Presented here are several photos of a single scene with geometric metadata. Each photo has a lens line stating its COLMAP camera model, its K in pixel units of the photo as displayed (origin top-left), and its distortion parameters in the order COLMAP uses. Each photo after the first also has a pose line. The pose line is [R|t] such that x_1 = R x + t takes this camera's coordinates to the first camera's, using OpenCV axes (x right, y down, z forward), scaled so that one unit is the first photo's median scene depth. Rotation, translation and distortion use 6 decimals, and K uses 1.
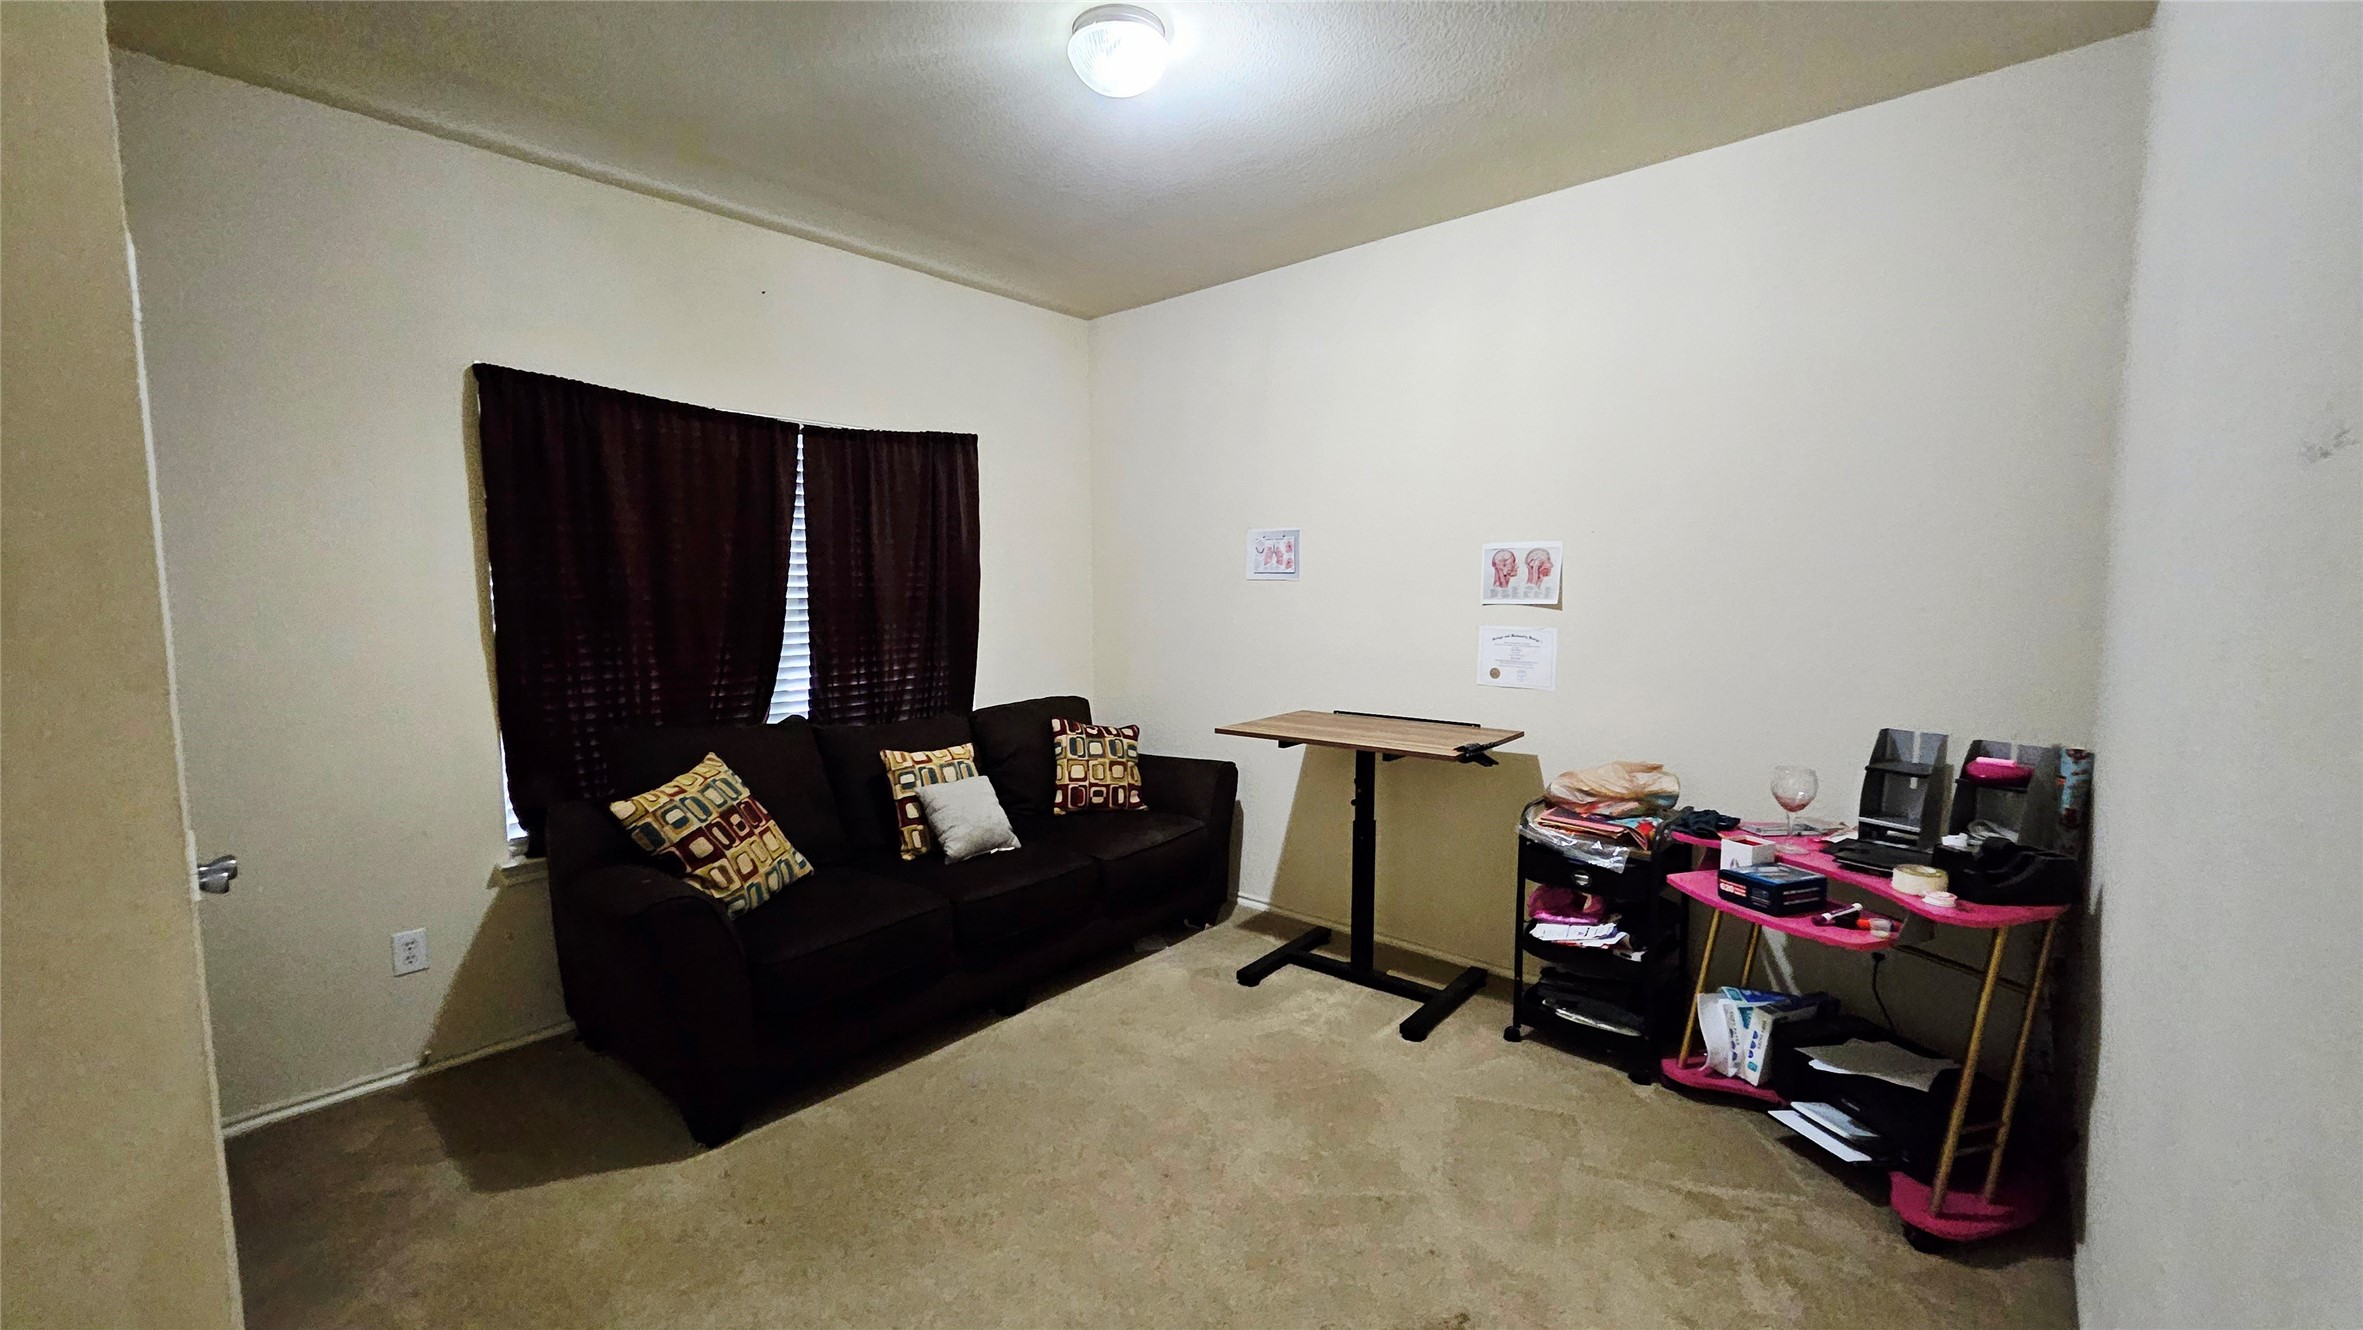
lens RADIAL K [[908.8, 0, 1181.5], [0, 908.8, 665.0], [0, 0, 1]] dist [0.015912, -0.011703]
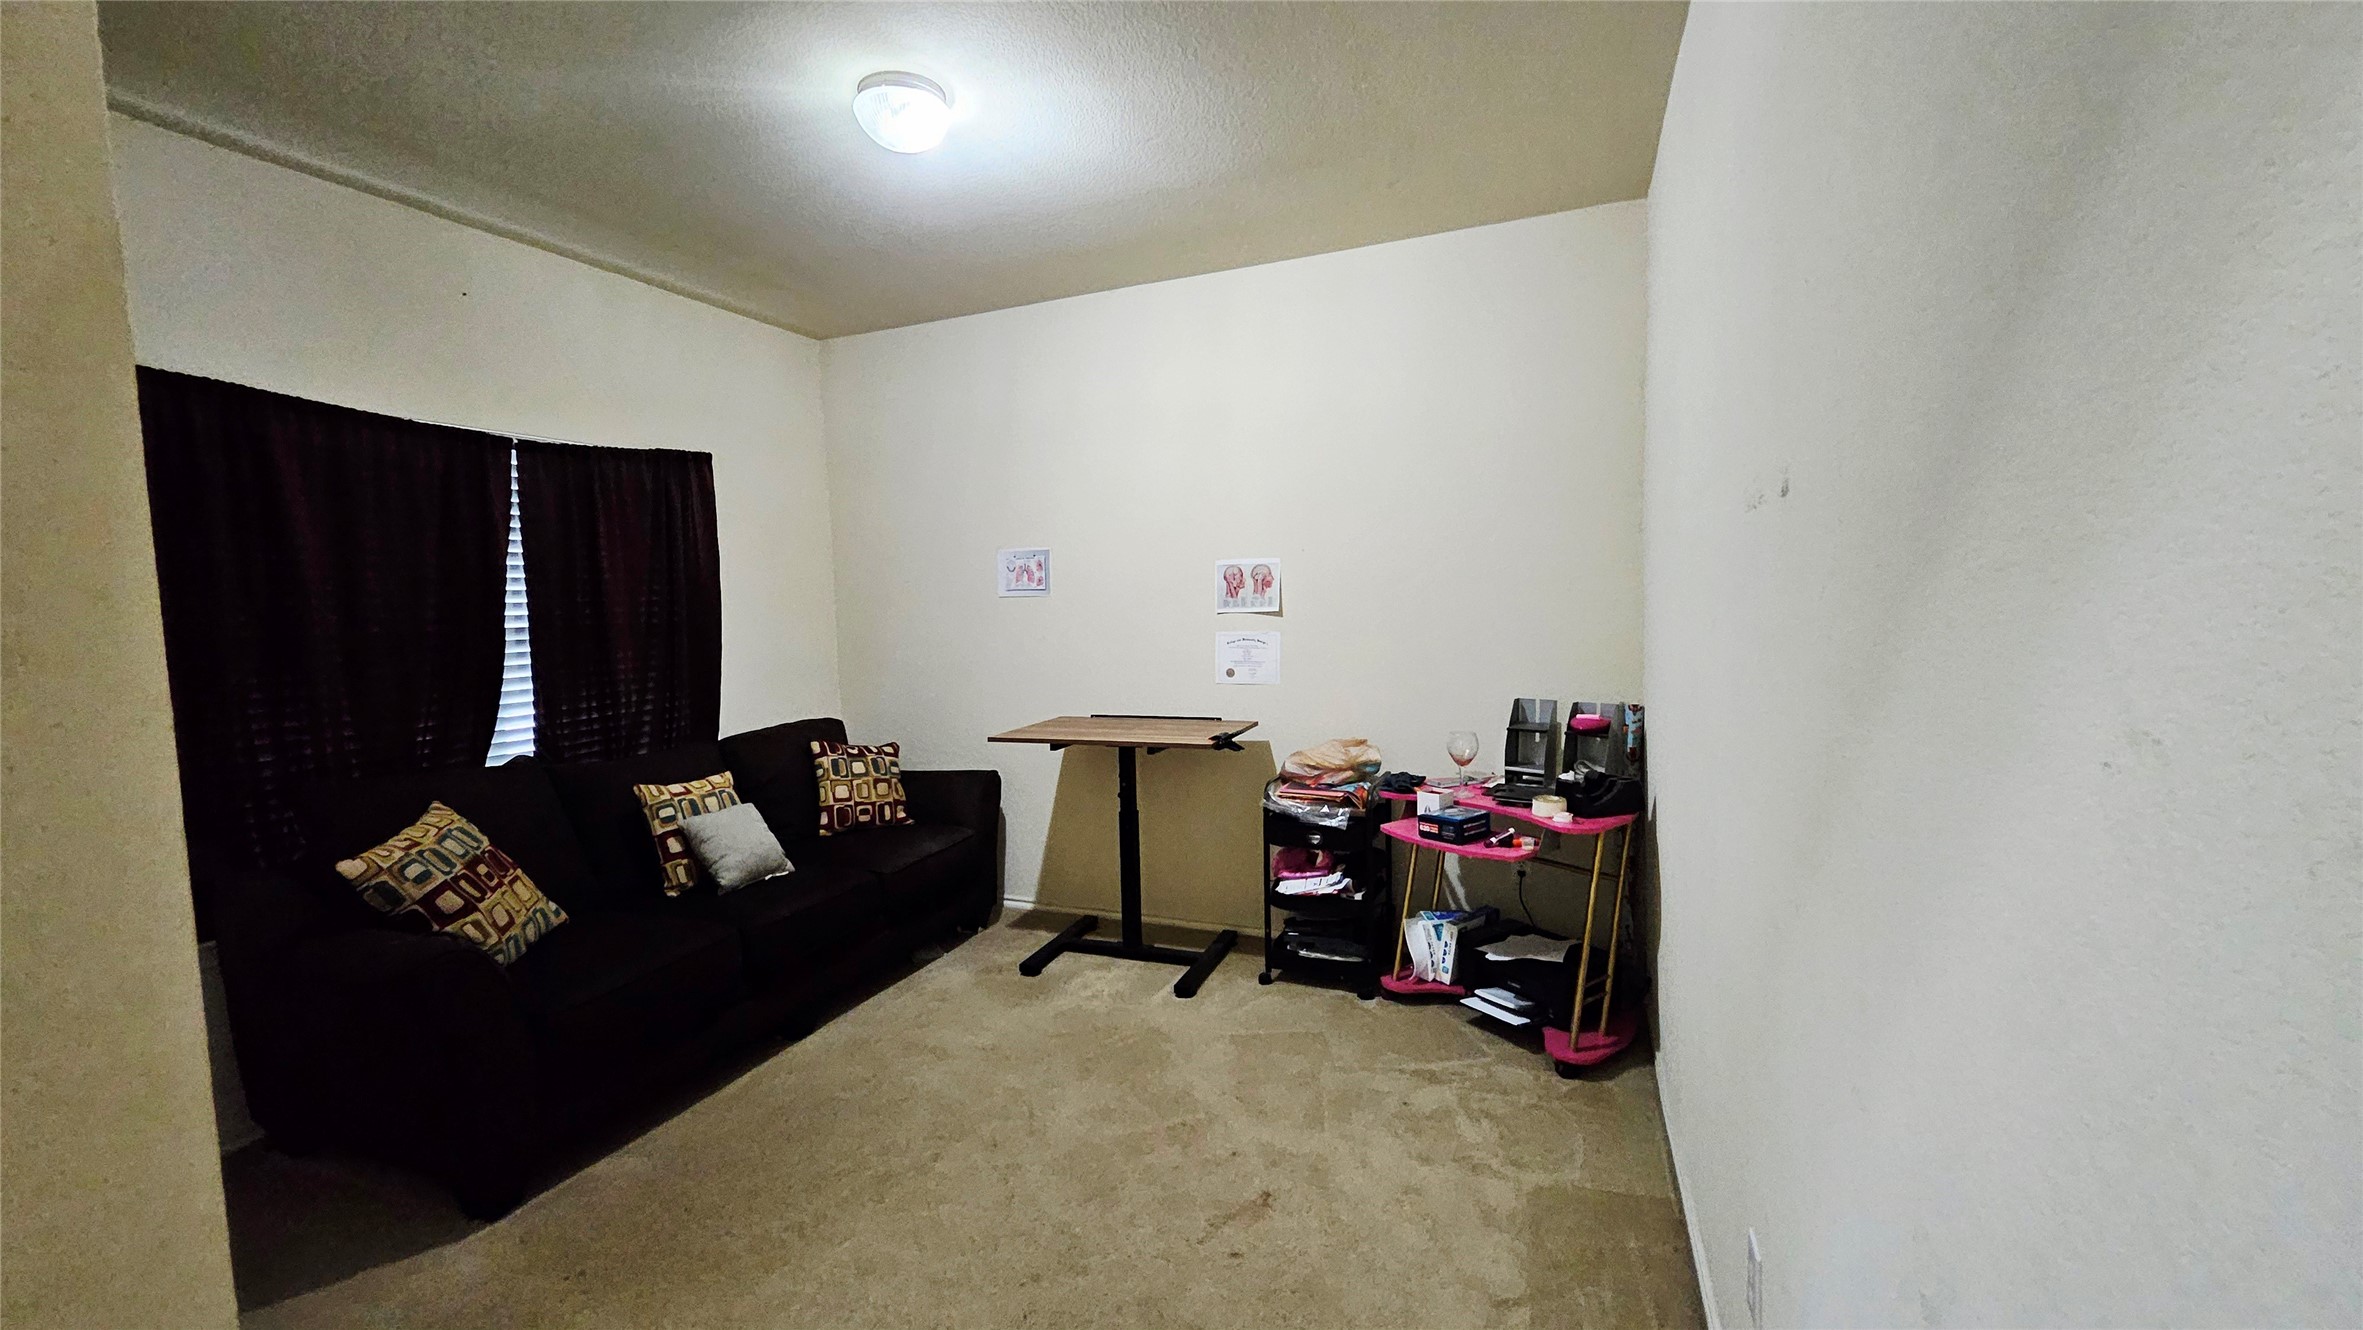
lens RADIAL K [[919.6, 0, 1161.9], [0, 919.6, 664.3], [0, 0, 1]] dist [-0.000585, -0.000238]
pose [[0.949407, -0.045065, 0.310799, -0.120108], [0.050945, 0.998643, -0.010822, 0.008096], [-0.309889, 0.026108, 0.950414, -0.098338]]
